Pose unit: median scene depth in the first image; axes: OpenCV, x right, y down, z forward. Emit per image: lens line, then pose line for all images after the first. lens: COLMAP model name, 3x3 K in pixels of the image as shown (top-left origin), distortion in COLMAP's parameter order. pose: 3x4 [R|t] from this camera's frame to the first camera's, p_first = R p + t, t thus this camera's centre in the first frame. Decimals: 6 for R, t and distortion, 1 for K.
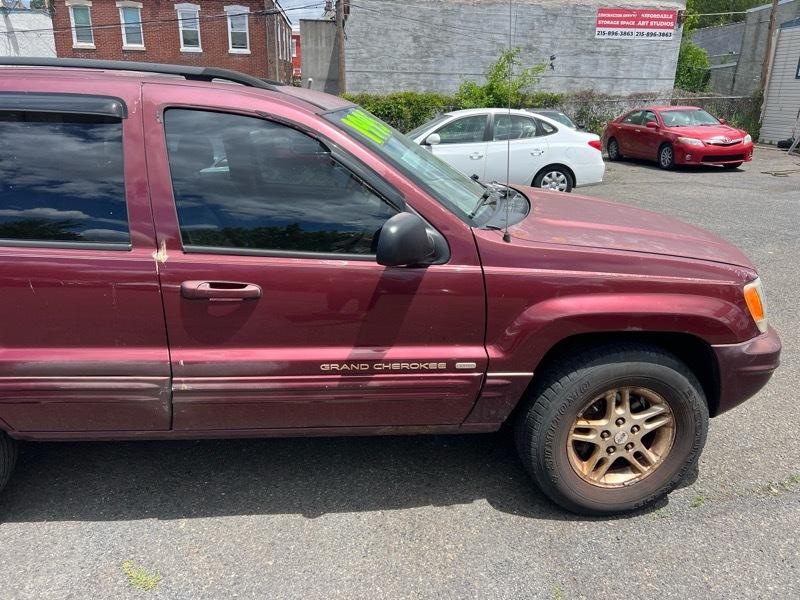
lens RADIAL K [[596.5, 0, 393.5], [0, 596.5, 298.0], [0, 0, 1]] dist [0.056921, -0.055062]
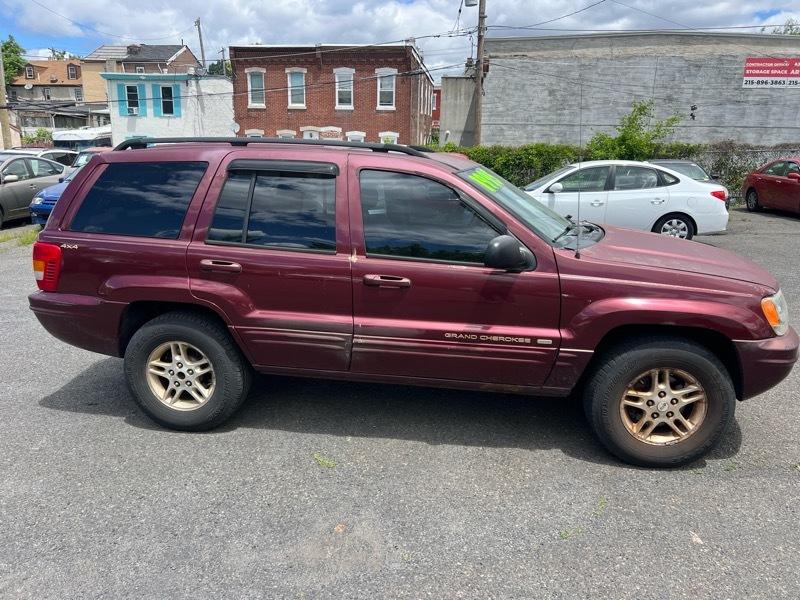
lens RADIAL K [[595.9, 0, 396.2], [0, 595.9, 303.4], [0, 0, 1]] dist [0.054003, -0.060804]
pose [[0.977638, 0.050708, -0.204088, 0.028031], [-0.064024, 0.996192, -0.059177, 0.060234], [0.200310, 0.070921, 0.977162, -0.235777]]
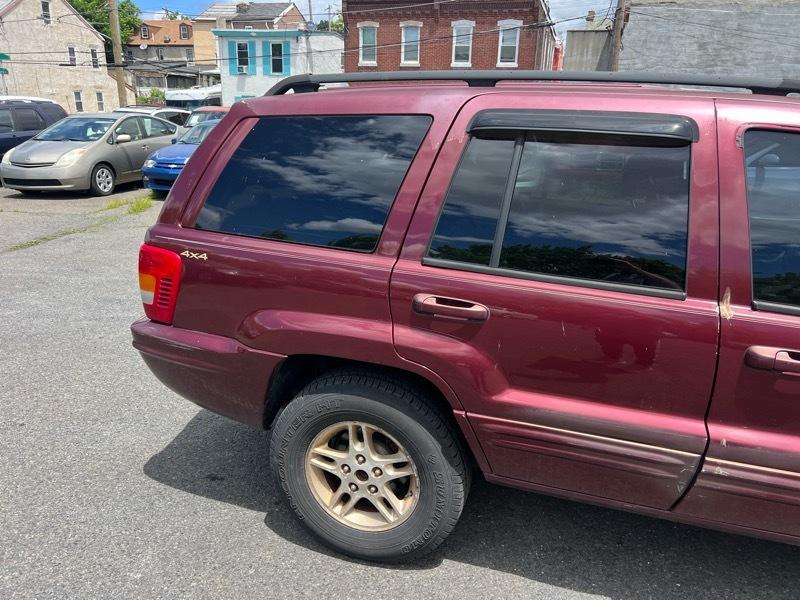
lens RADIAL K [[594.2, 0, 399.7], [0, 594.2, 308.8], [0, 0, 1]] dist [0.046102, -0.045600]
pose [[0.935807, 0.116260, -0.332789, -0.226824], [-0.116782, 0.992985, 0.018509, -0.015471], [0.332607, 0.021543, 0.942820, 0.037756]]
